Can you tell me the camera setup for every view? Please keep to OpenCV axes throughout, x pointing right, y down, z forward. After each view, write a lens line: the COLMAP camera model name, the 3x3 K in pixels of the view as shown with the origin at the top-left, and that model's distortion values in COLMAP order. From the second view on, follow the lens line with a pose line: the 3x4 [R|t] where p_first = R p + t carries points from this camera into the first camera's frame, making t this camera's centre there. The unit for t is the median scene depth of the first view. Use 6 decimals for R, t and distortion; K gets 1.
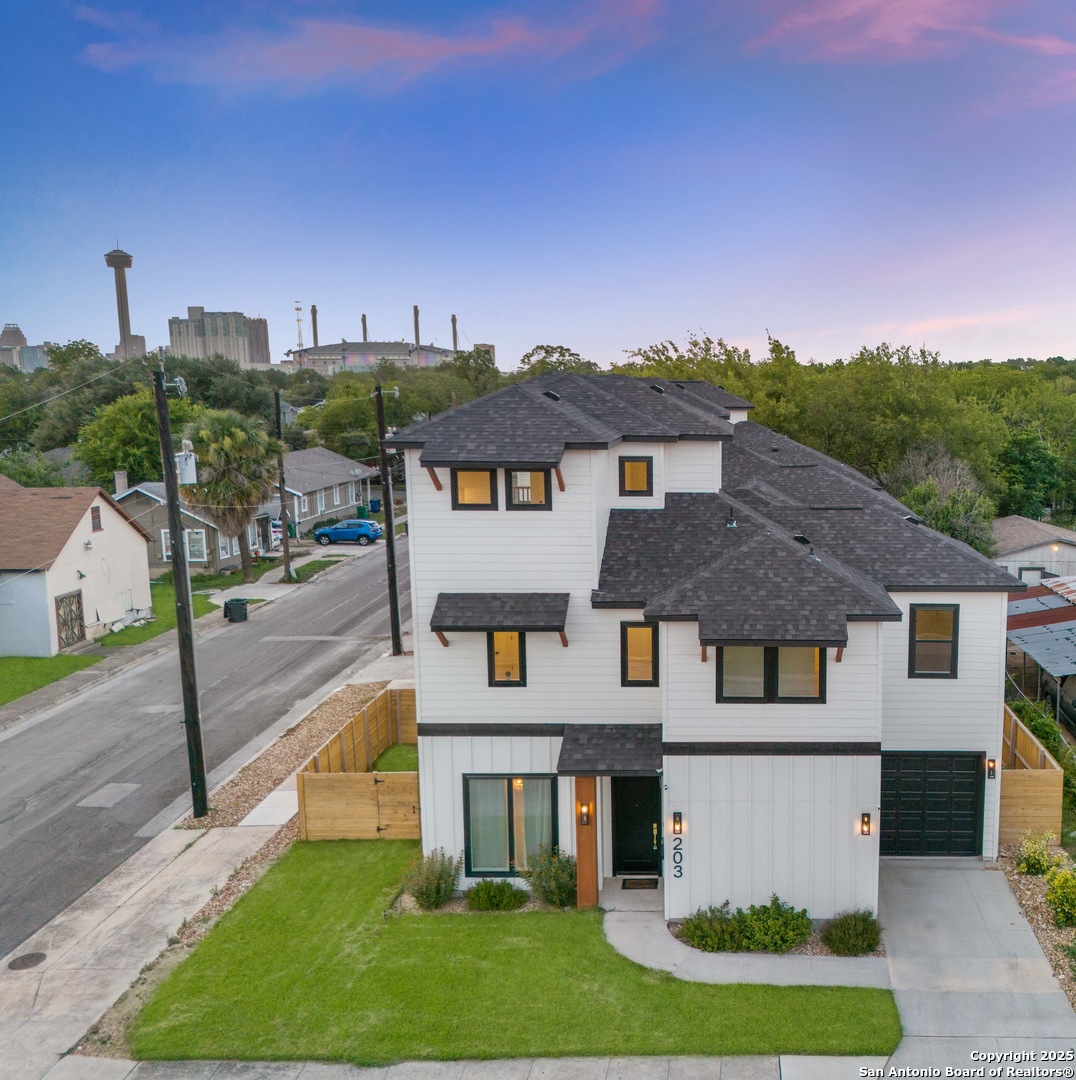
lens RADIAL K [[1077.9, 0, 715.7], [0, 1077.9, 535.8], [0, 0, 1]] dist [0.064022, -0.071414]
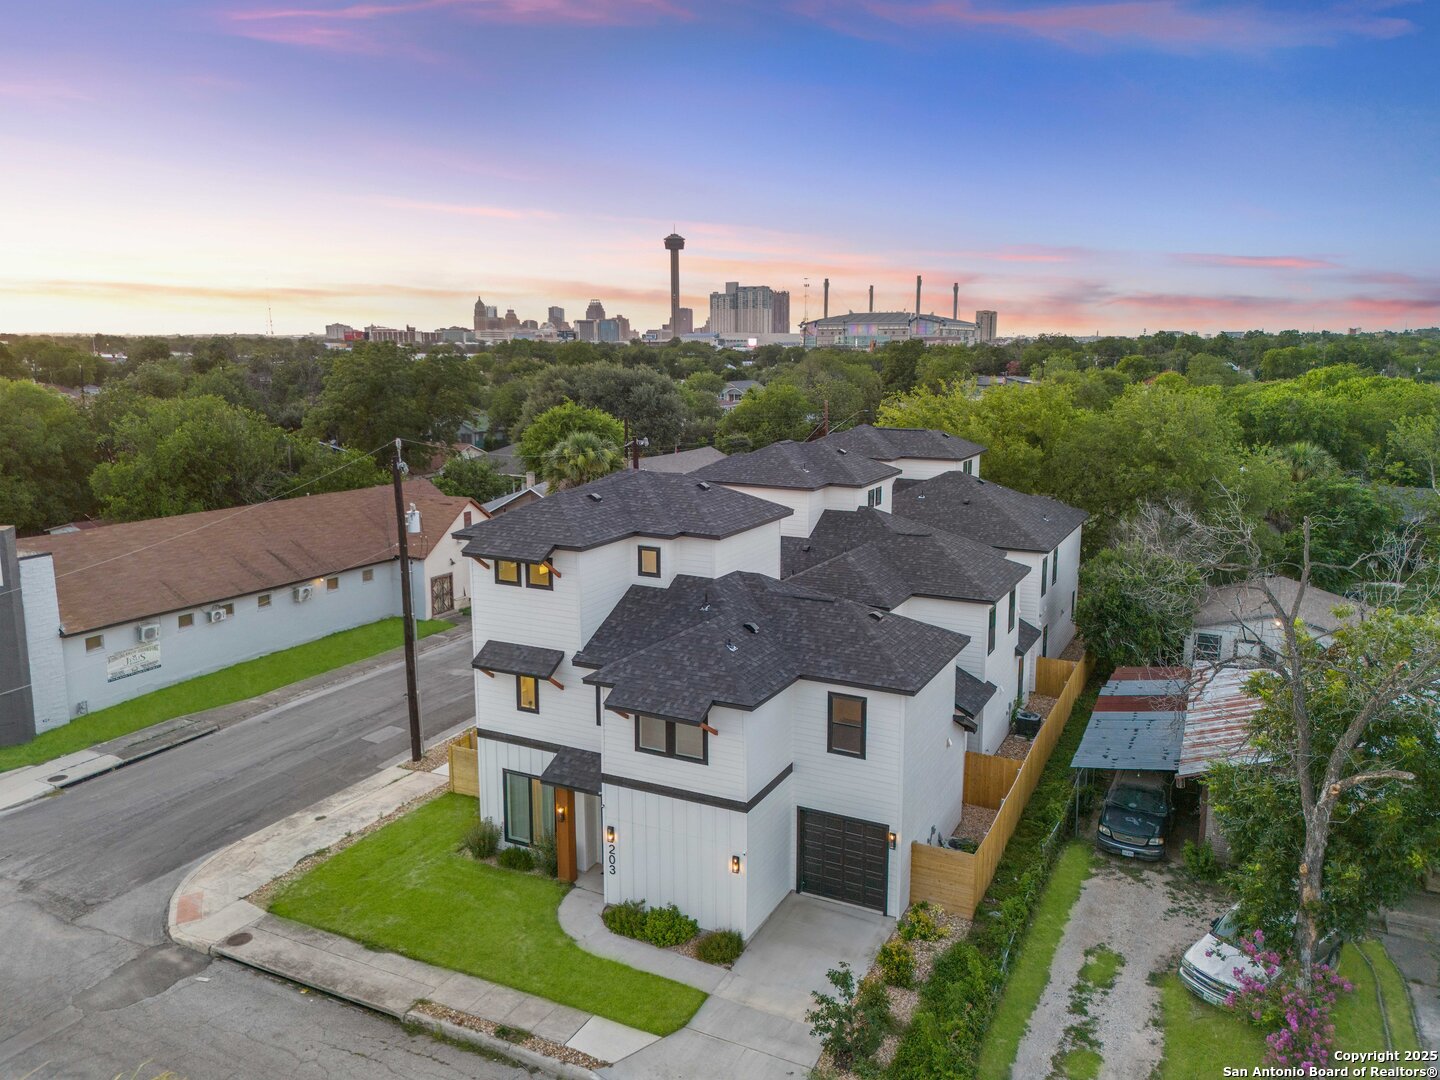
lens RADIAL K [[1080.1, 0, 720.0], [0, 1080.1, 540.0], [0, 0, 1]] dist [0.086037, -0.123750]
pose [[0.892956, 0.080490, -0.442890, 0.614441], [-0.062623, 0.996529, 0.054846, -0.168977], [0.445767, -0.021240, 0.894897, -0.127604]]
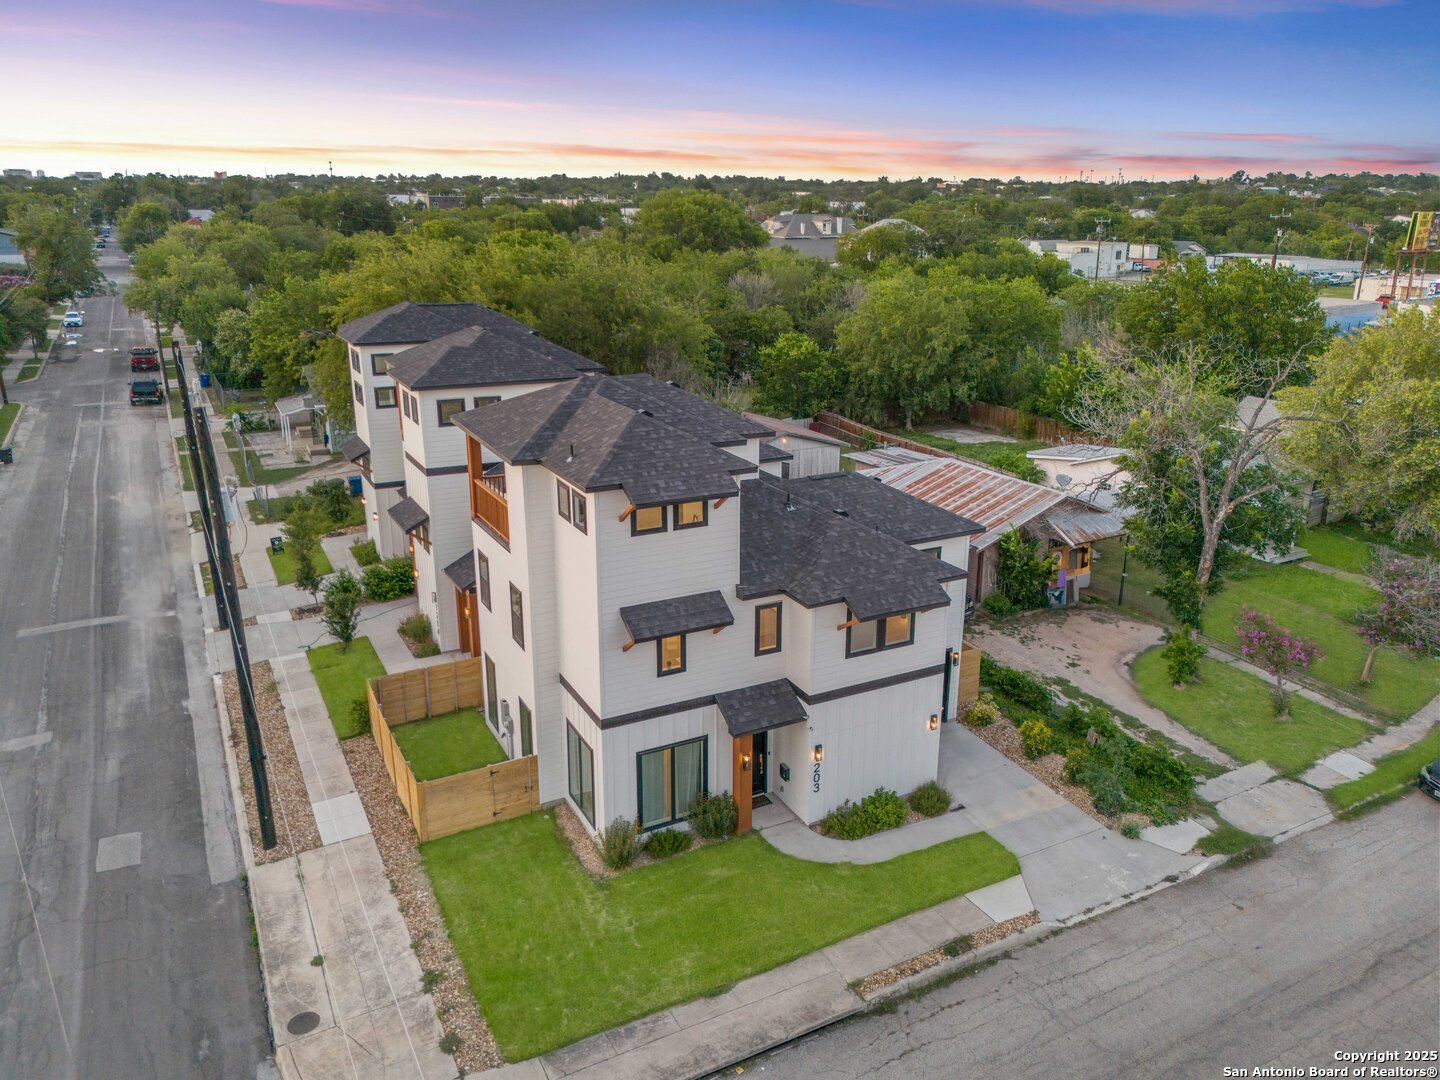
lens RADIAL K [[1096.7, 0, 720.0], [0, 1096.7, 540.0], [0, 0, 1]] dist [0.100670, -0.132462]
pose [[0.874643, -0.139820, 0.464166, -0.671017], [0.059673, 0.981273, 0.183144, -0.217713], [-0.481081, -0.132488, 0.866607, -0.044869]]
